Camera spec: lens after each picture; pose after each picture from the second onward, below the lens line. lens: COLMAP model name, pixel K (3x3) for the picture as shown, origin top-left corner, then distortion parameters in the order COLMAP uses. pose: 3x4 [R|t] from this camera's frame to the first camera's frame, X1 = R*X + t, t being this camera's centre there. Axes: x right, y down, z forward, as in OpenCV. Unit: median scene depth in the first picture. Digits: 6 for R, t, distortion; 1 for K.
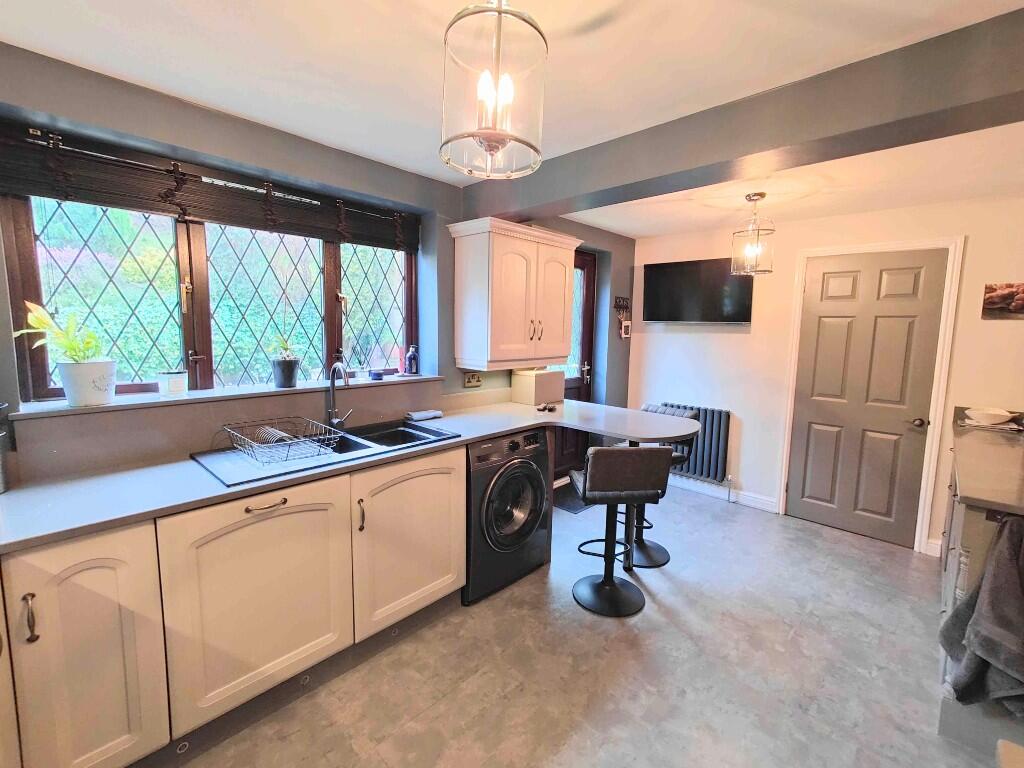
lens RADIAL K [[452.9, 0, 511.1], [0, 452.9, 380.6], [0, 0, 1]] dist [0.007198, -0.000457]
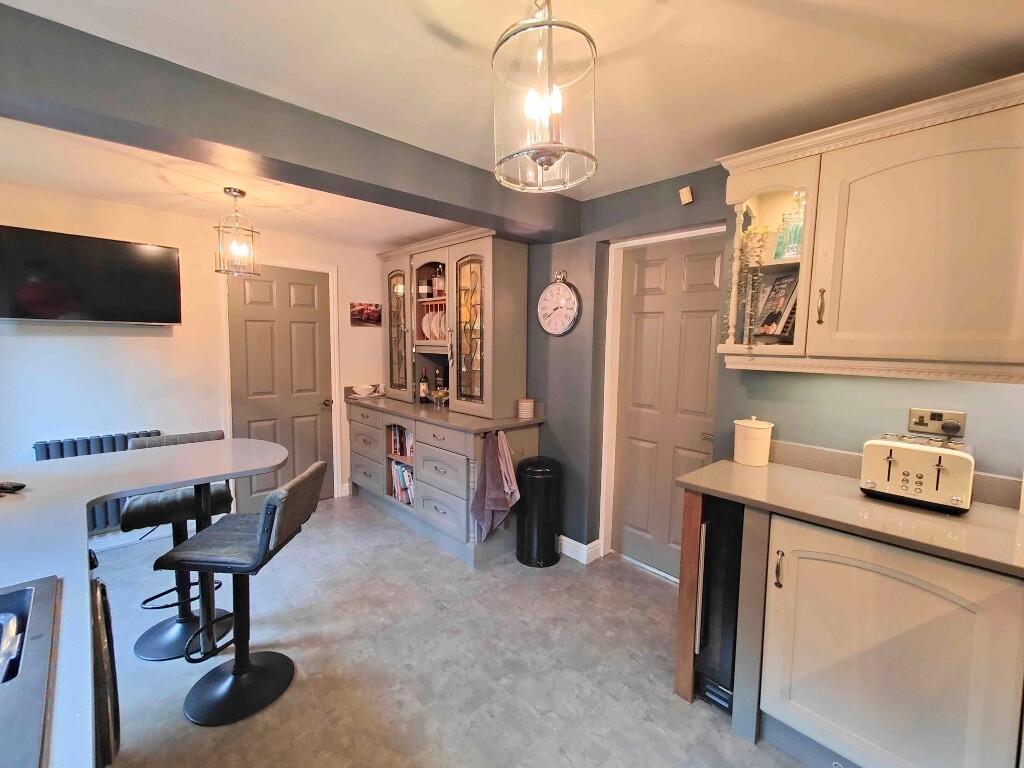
lens RADIAL K [[452.9, 0, 511.1], [0, 452.9, 380.6], [0, 0, 1]] dist [0.007198, -0.000457]
pose [[0.058406, -0.105478, 0.992705, -0.485980], [0.106349, 0.989401, 0.098870, -0.058757], [-0.992612, 0.099799, 0.069004, 0.480662]]
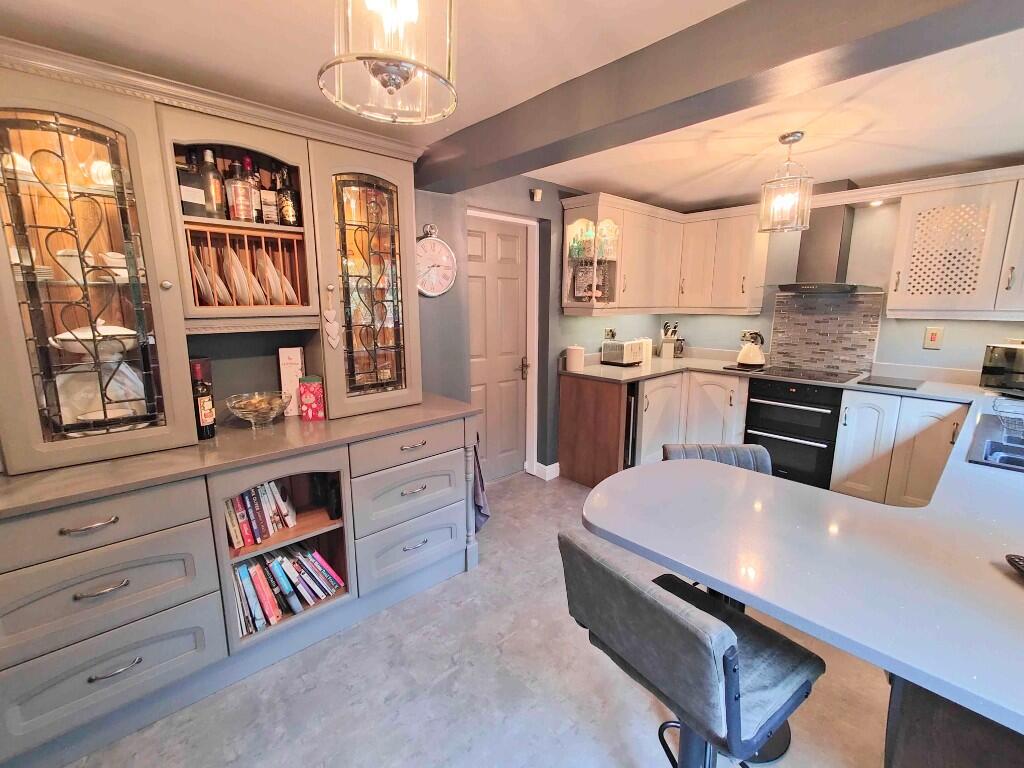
lens RADIAL K [[452.9, 0, 511.1], [0, 452.9, 380.6], [0, 0, 1]] dist [0.007198, -0.000457]
pose [[-0.997265, -0.027536, 0.068581, 0.528083], [-0.006210, 0.955935, 0.293513, -0.182442], [-0.073641, 0.292284, -0.953492, 1.606708]]
